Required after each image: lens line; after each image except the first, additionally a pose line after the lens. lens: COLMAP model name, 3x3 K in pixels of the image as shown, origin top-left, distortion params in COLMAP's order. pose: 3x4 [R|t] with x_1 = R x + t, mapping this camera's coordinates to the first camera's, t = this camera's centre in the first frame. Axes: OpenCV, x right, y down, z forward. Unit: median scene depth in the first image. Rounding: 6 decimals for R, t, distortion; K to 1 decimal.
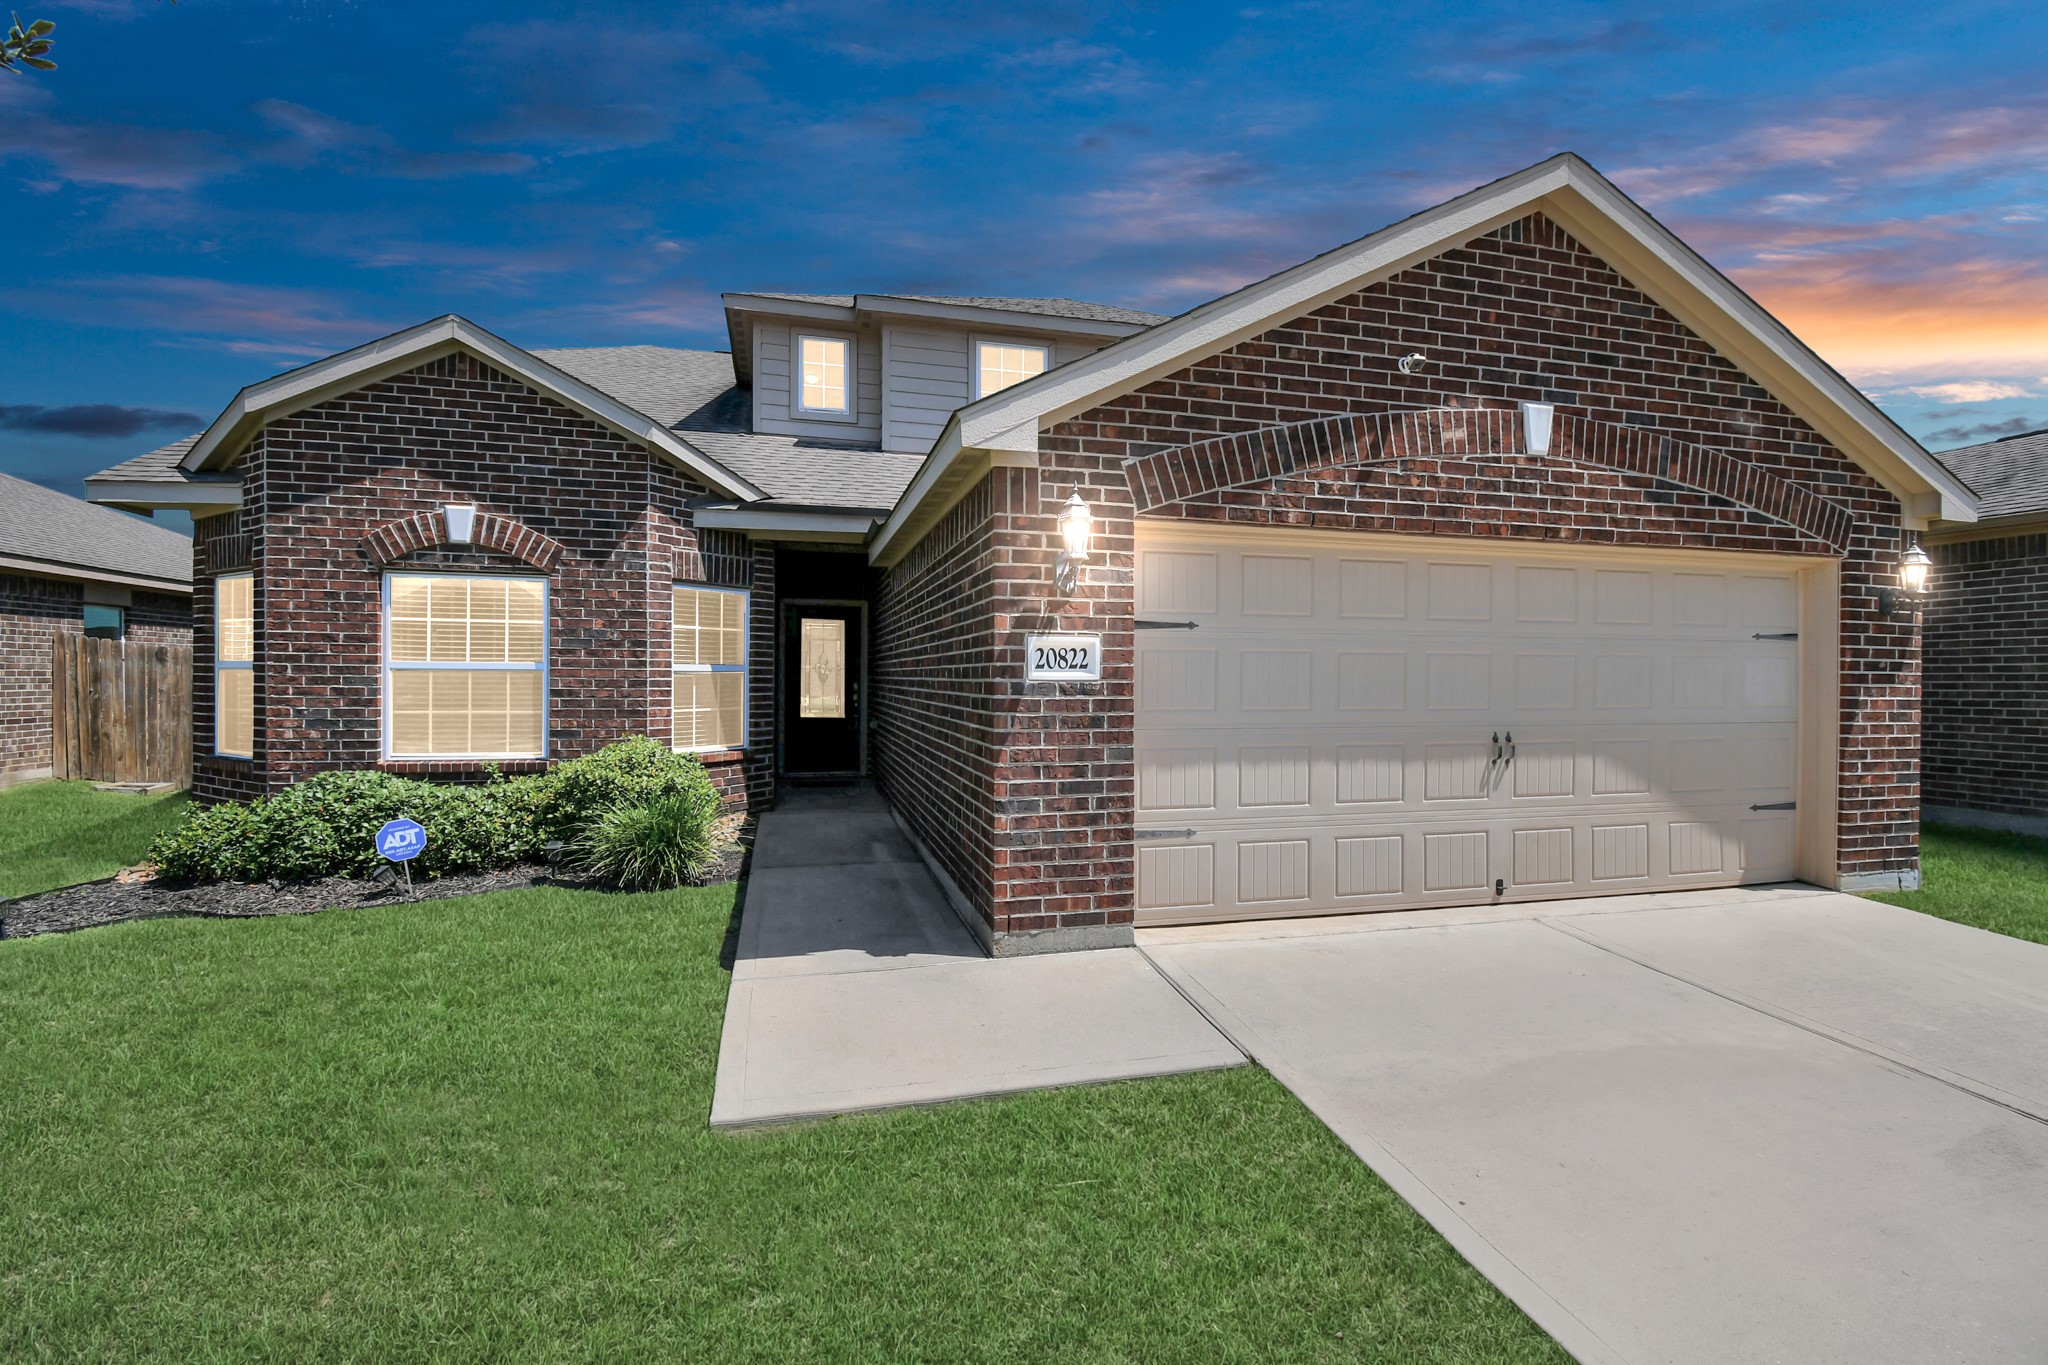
lens RADIAL K [[907.6, 0, 1014.8], [0, 907.6, 685.0], [0, 0, 1]] dist [0.020931, -0.031328]
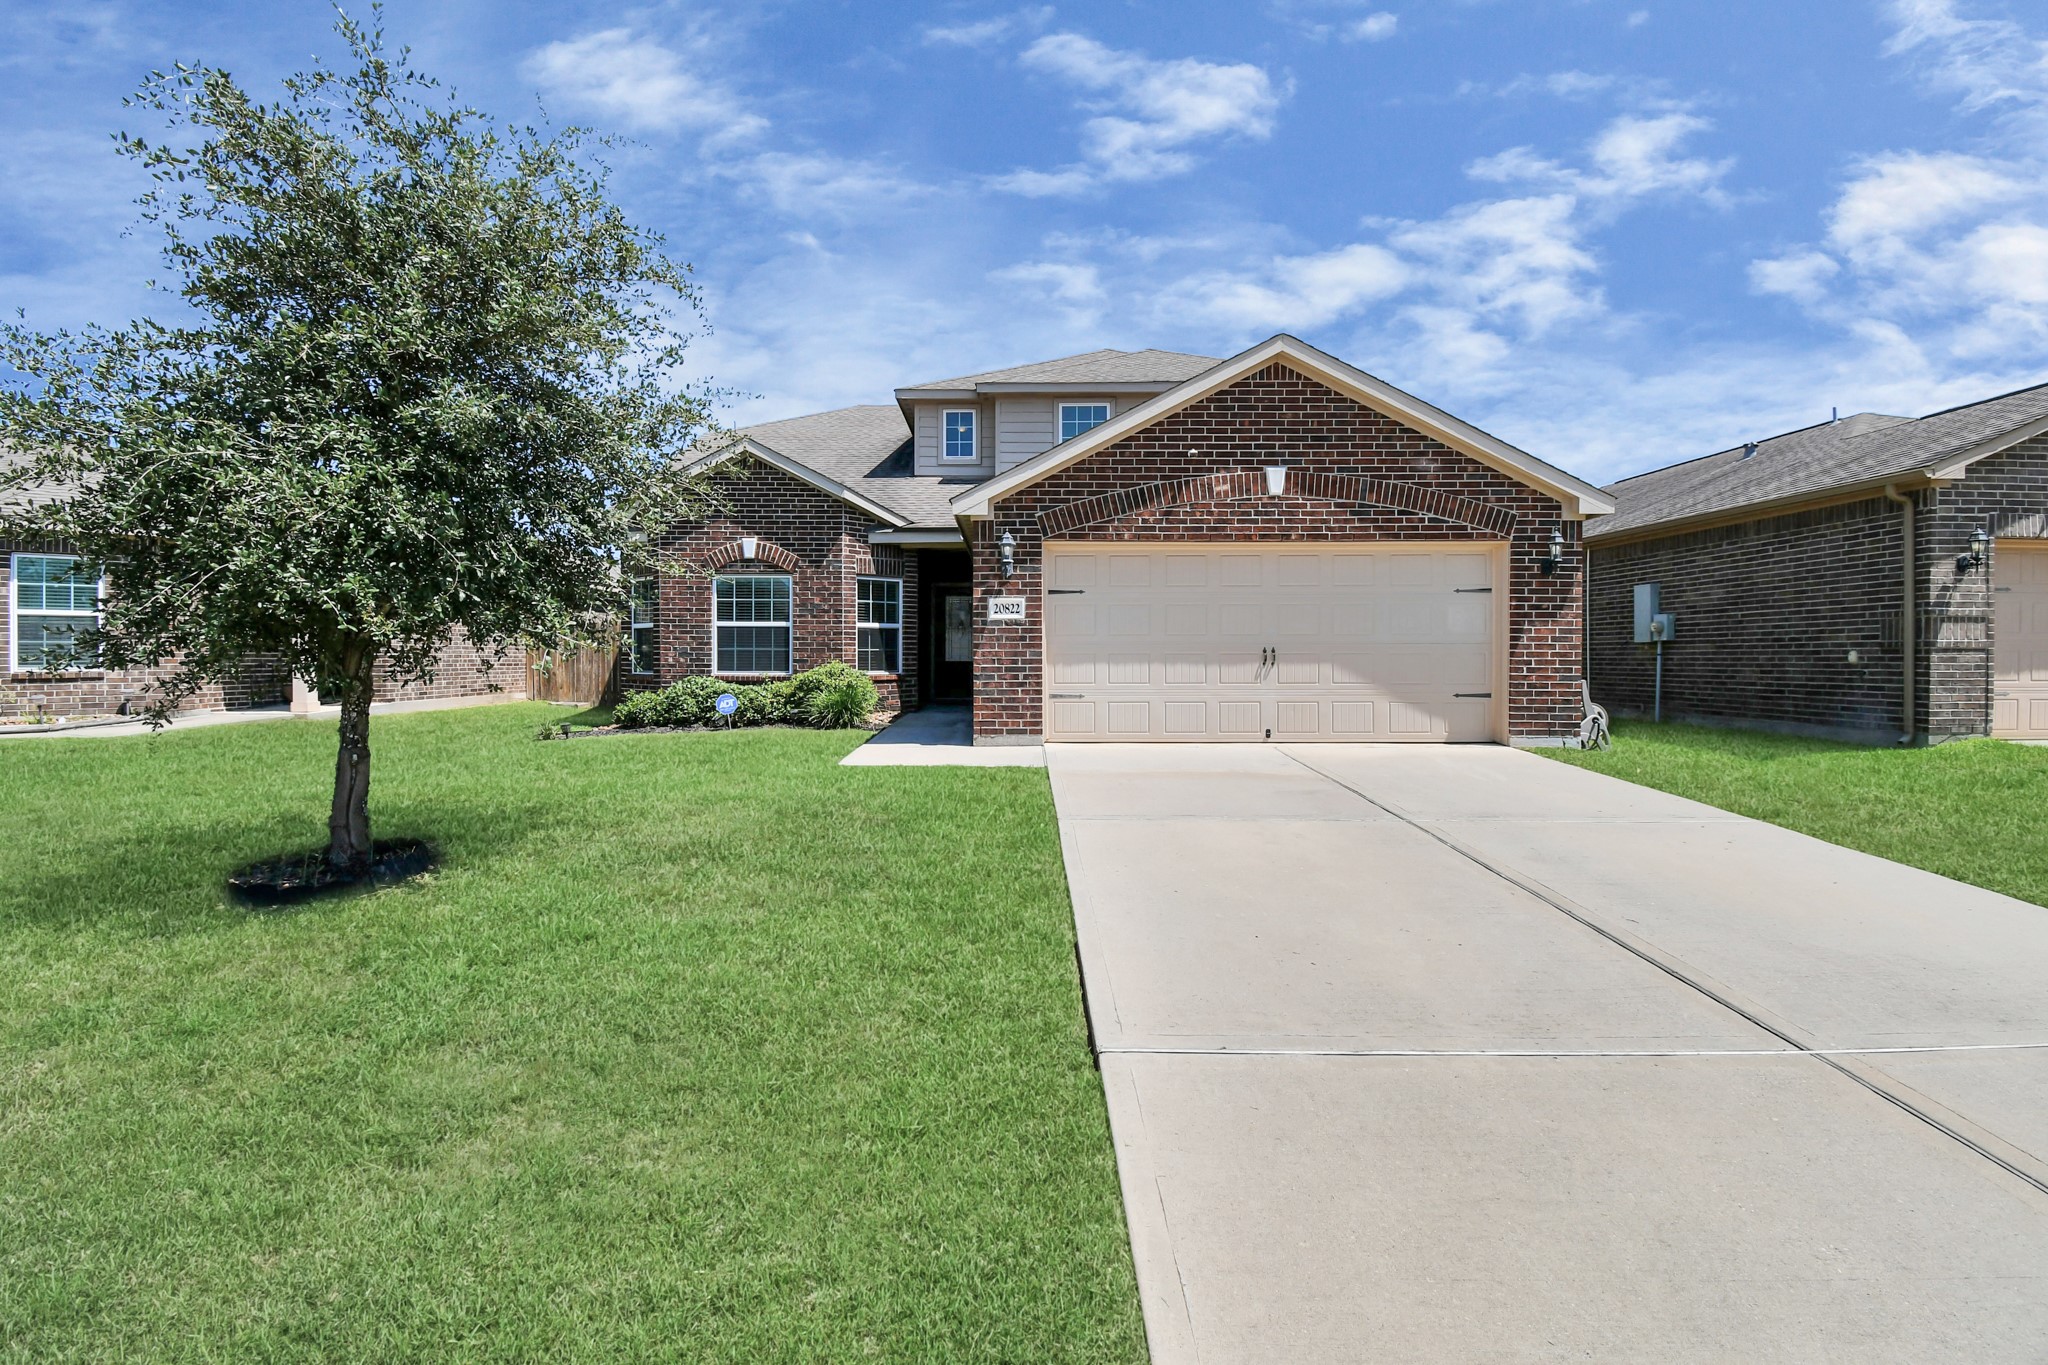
lens RADIAL K [[903.0, 0, 990.7], [0, 903.0, 665.7], [0, 0, 1]] dist [-0.000439, -0.000019]
pose [[0.964074, -0.002602, -0.265619, 0.488284], [0.003087, 0.999994, 0.001408, 0.085801], [0.265614, -0.002177, 0.964077, -0.887655]]
